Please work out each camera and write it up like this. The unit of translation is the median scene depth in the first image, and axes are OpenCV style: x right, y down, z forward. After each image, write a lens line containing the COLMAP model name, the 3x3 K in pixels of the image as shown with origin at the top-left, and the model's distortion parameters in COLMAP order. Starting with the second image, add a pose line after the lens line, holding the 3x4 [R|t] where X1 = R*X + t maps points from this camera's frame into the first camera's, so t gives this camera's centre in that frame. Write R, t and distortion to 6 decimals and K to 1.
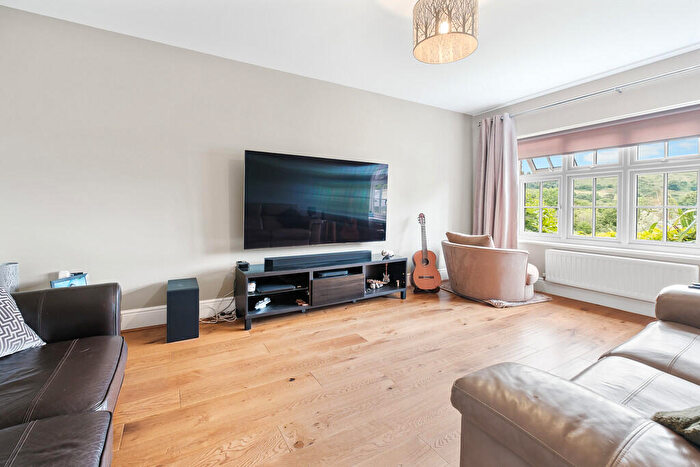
lens RADIAL K [[305.7, 0, 350.2], [0, 305.7, 204.4], [0, 0, 1]] dist [0.001413, 0.000081]
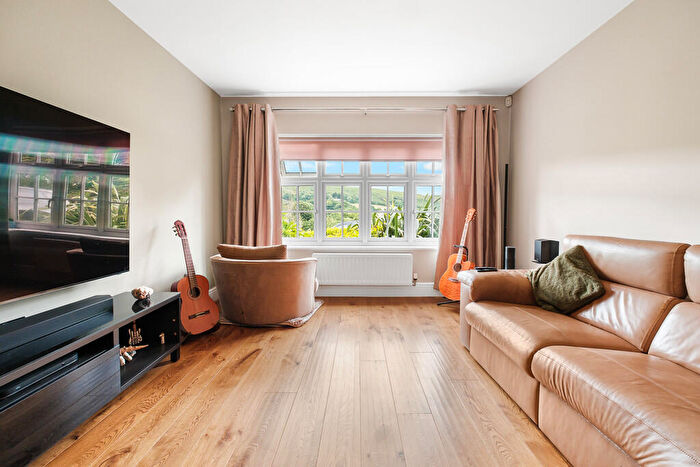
lens RADIAL K [[309.5, 0, 351.1], [0, 309.5, 223.2], [0, 0, 1]] dist [0.001639, 0.000297]
pose [[0.526034, -0.031164, 0.849893, -0.151246], [-0.007652, 0.999115, 0.041372, 0.004541], [-0.850429, -0.028266, 0.525329, 0.360646]]
